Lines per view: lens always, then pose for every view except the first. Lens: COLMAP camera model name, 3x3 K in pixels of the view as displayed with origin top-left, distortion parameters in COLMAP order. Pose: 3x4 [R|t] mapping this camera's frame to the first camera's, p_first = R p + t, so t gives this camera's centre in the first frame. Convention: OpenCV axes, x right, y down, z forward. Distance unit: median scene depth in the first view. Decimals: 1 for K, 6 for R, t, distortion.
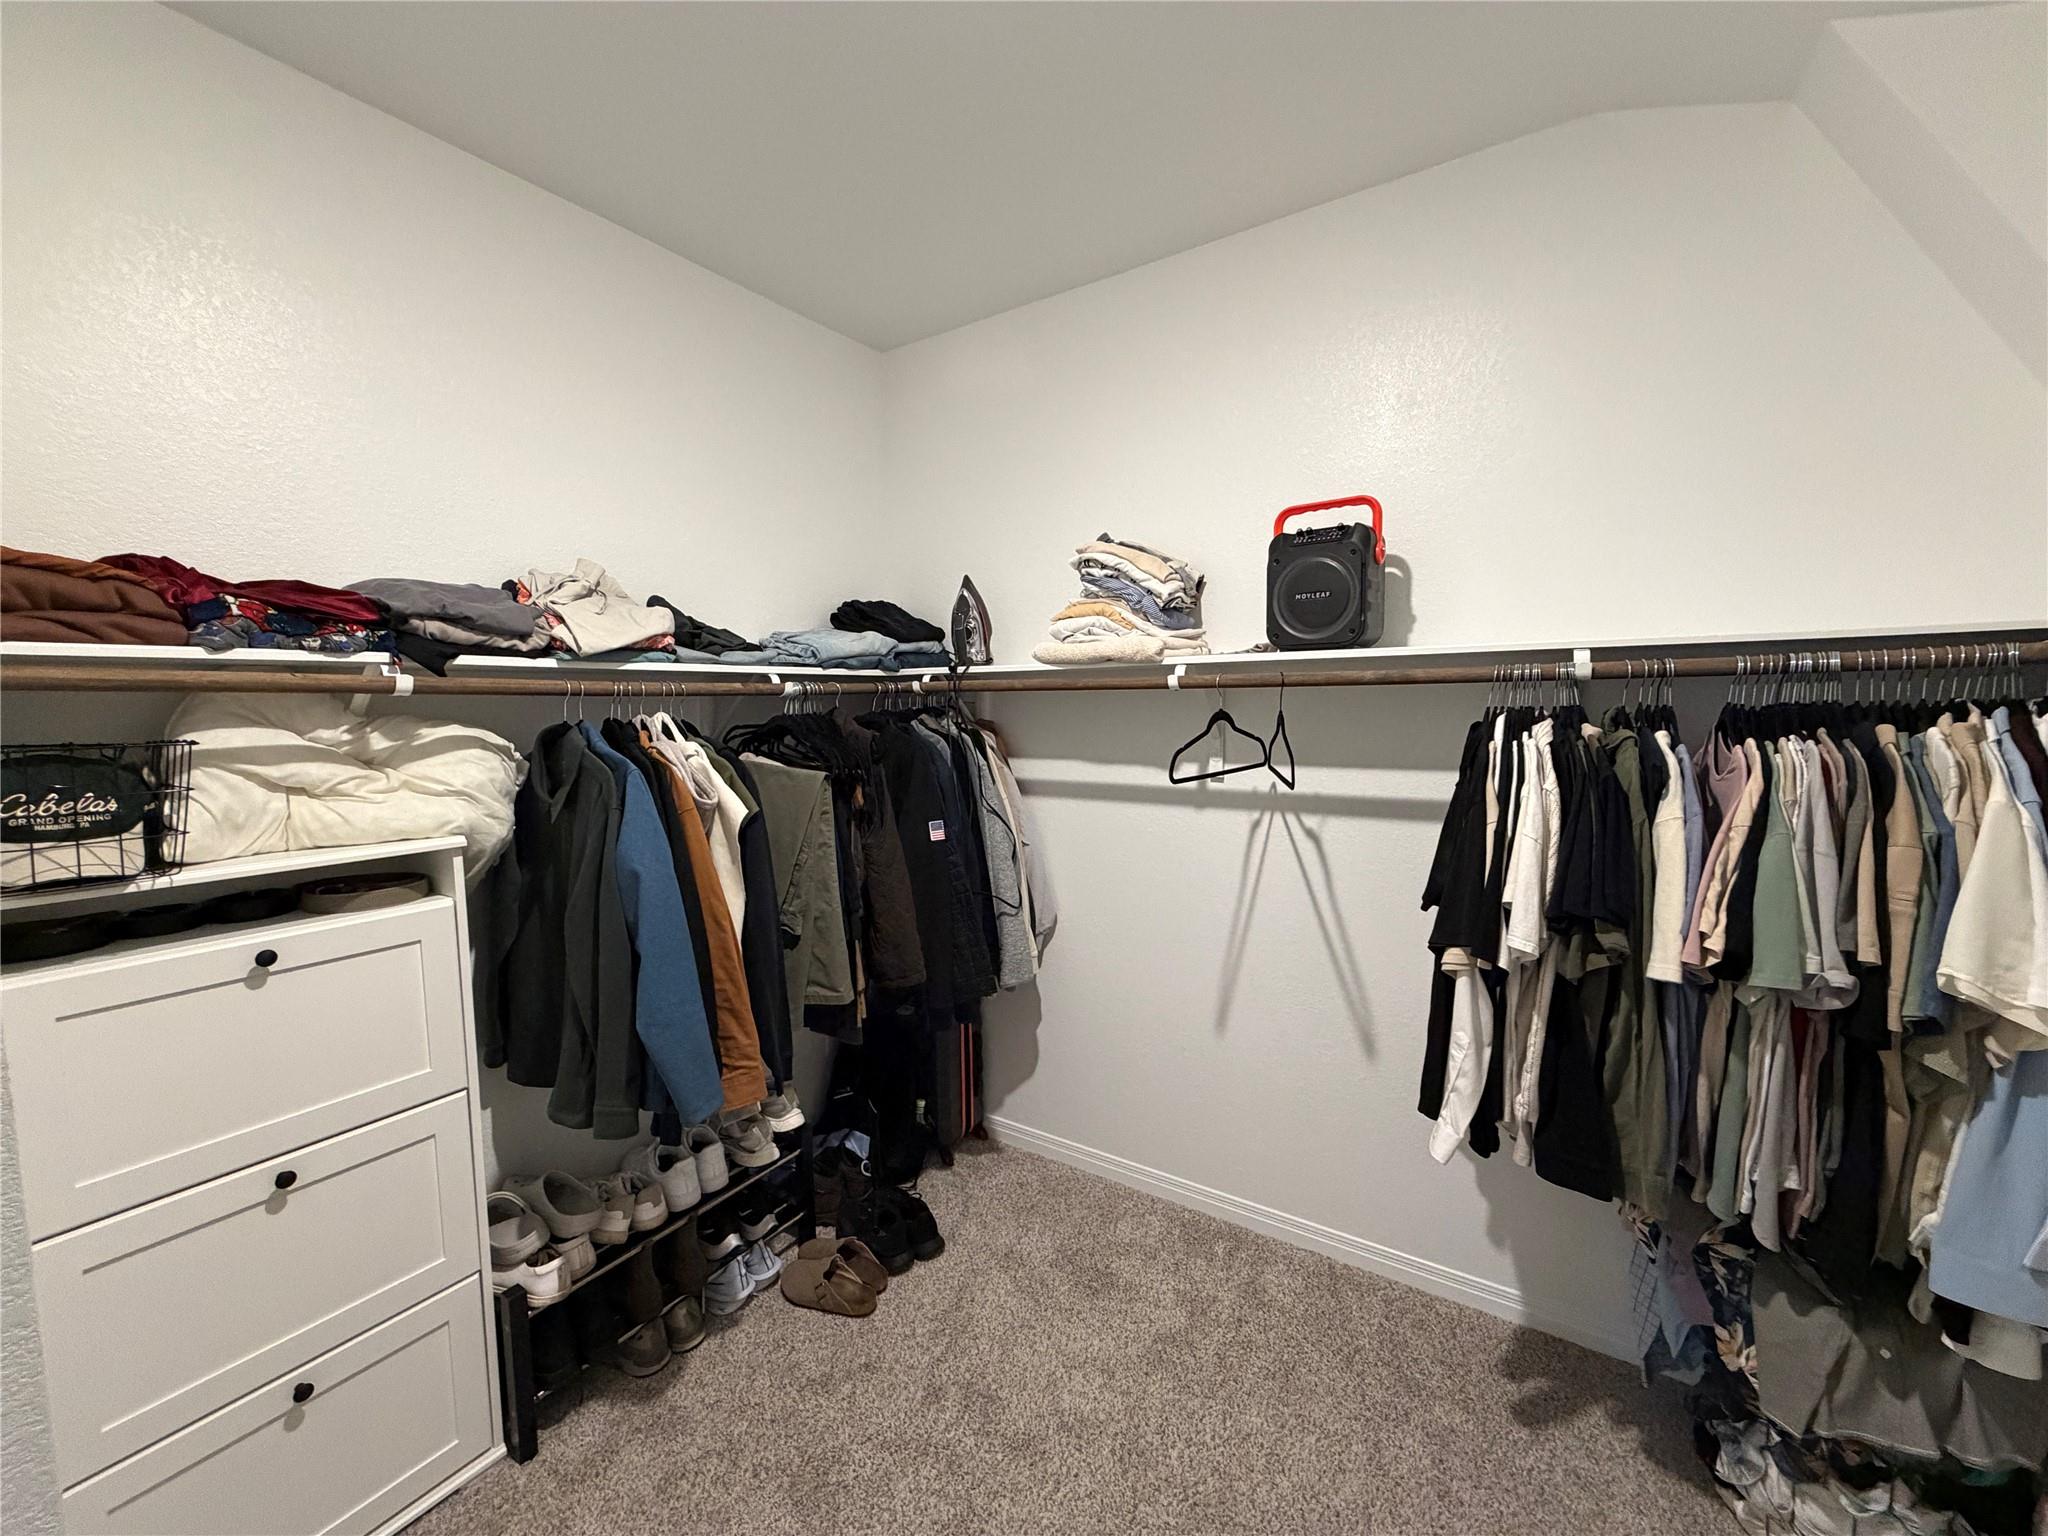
lens RADIAL K [[819.2, 0, 1016.8], [0, 819.2, 772.8], [0, 0, 1]] dist [-0.001191, 0.000141]
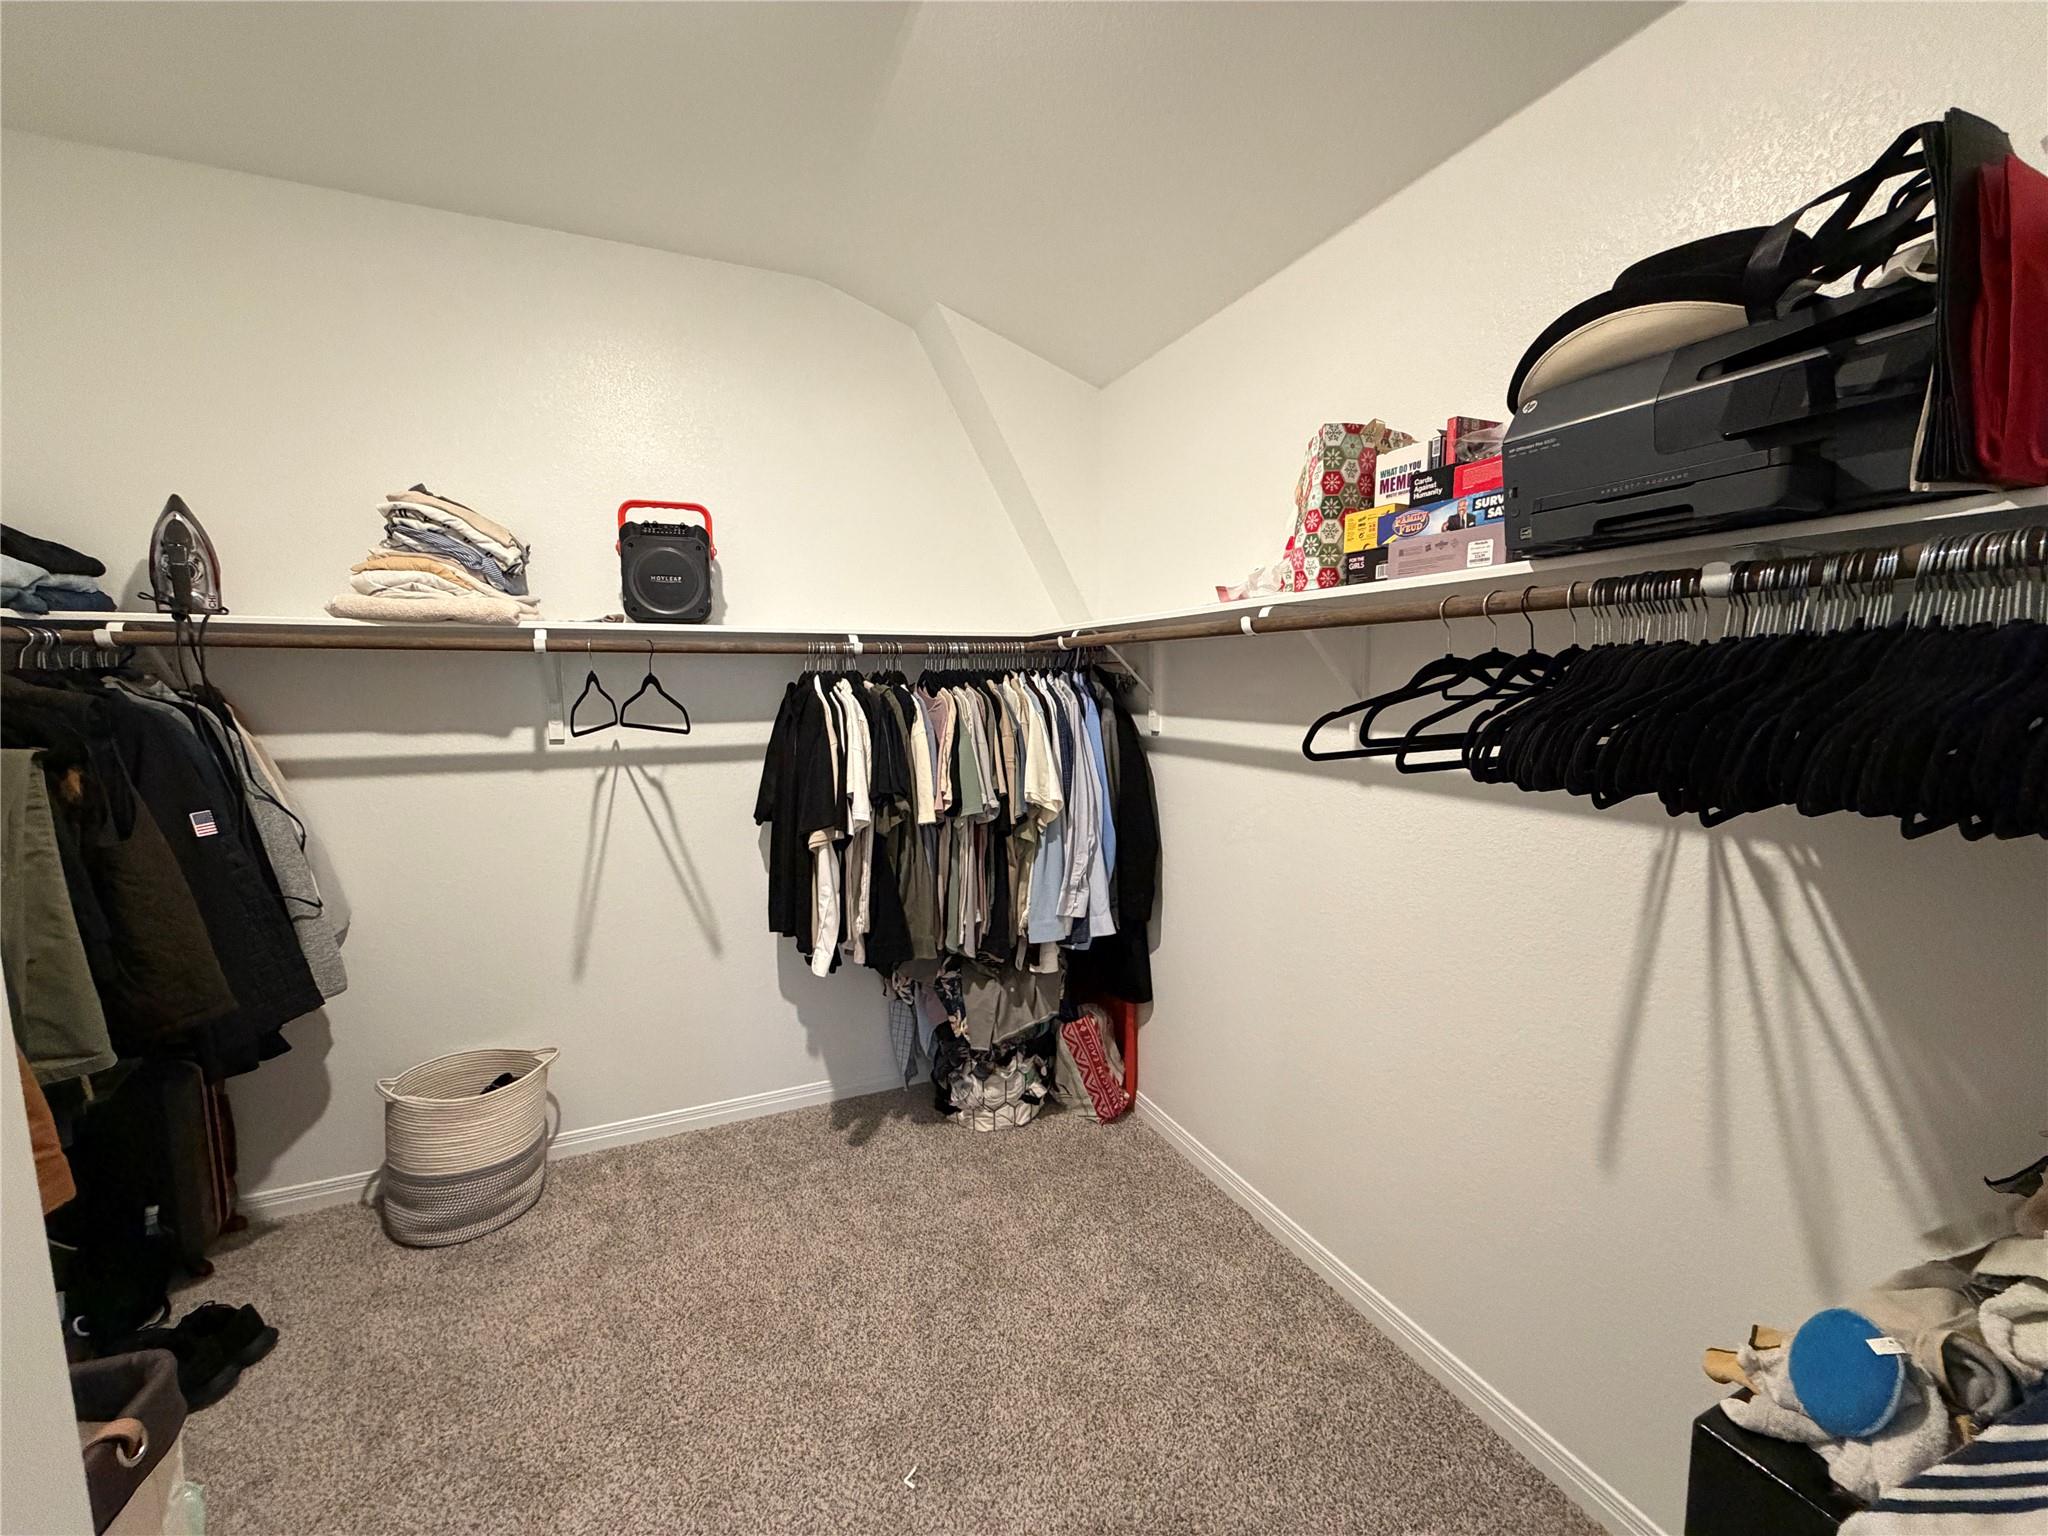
lens RADIAL K [[819.2, 0, 1032.9], [0, 819.2, 778.3], [0, 0, 1]] dist [-0.001191, 0.000141]
pose [[0.522804, -0.086538, 0.848049, -0.408410], [0.074874, 0.995651, 0.055441, 0.052056], [-0.849158, 0.034512, 0.527010, -0.094012]]
